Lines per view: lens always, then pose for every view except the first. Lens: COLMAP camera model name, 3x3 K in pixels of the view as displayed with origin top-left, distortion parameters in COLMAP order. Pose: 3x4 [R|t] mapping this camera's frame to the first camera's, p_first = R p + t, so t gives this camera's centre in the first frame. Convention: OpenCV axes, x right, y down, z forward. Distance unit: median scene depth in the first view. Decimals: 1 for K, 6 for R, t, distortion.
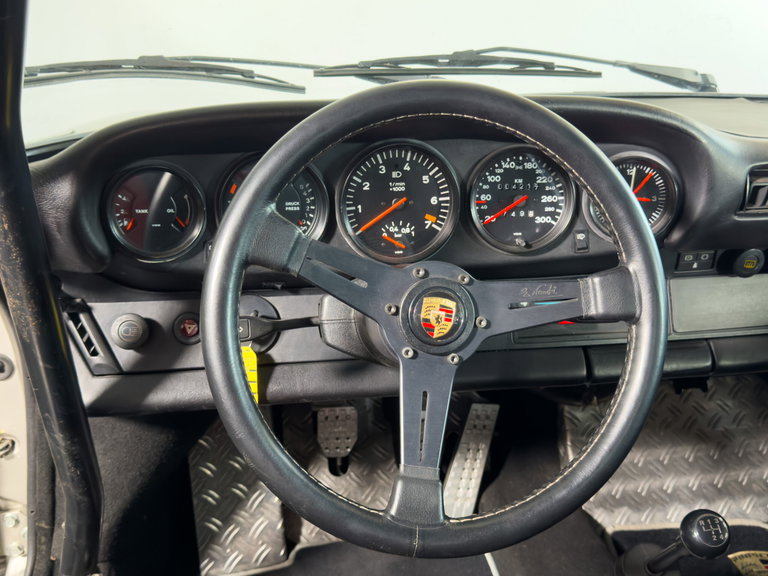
lens RADIAL K [[780.1, 0, 380.8], [0, 780.1, 298.5], [0, 0, 1]] dist [0.173520, -0.424815]
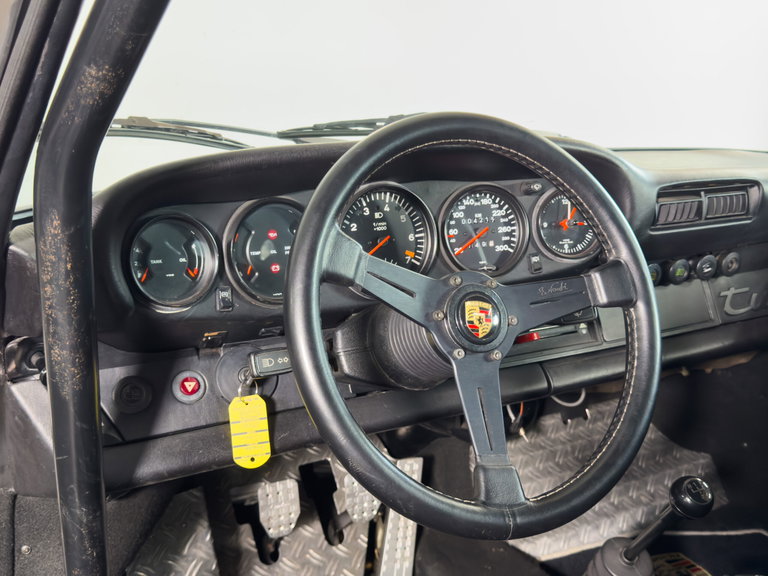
lens RADIAL K [[777.6, 0, 384.0], [0, 777.6, 288.0], [0, 0, 1]] dist [0.180432, -0.417408]
pose [[0.950025, -0.094597, 0.297497, -0.299143], [0.142988, 0.978998, -0.145318, 0.096997], [-0.277502, 0.180594, 0.943599, -0.003769]]
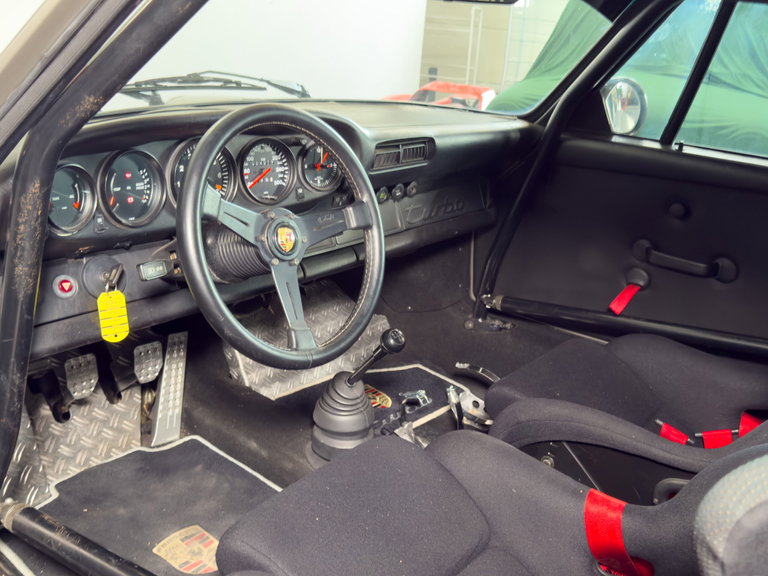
lens RADIAL K [[777.6, 0, 384.0], [0, 777.6, 288.0], [0, 0, 1]] dist [0.180432, -0.417408]
pose [[0.746876, -0.173268, 0.641992, -0.716130], [0.161859, 0.983788, 0.077214, 0.025414], [-0.644963, 0.046243, 0.762813, -0.369167]]
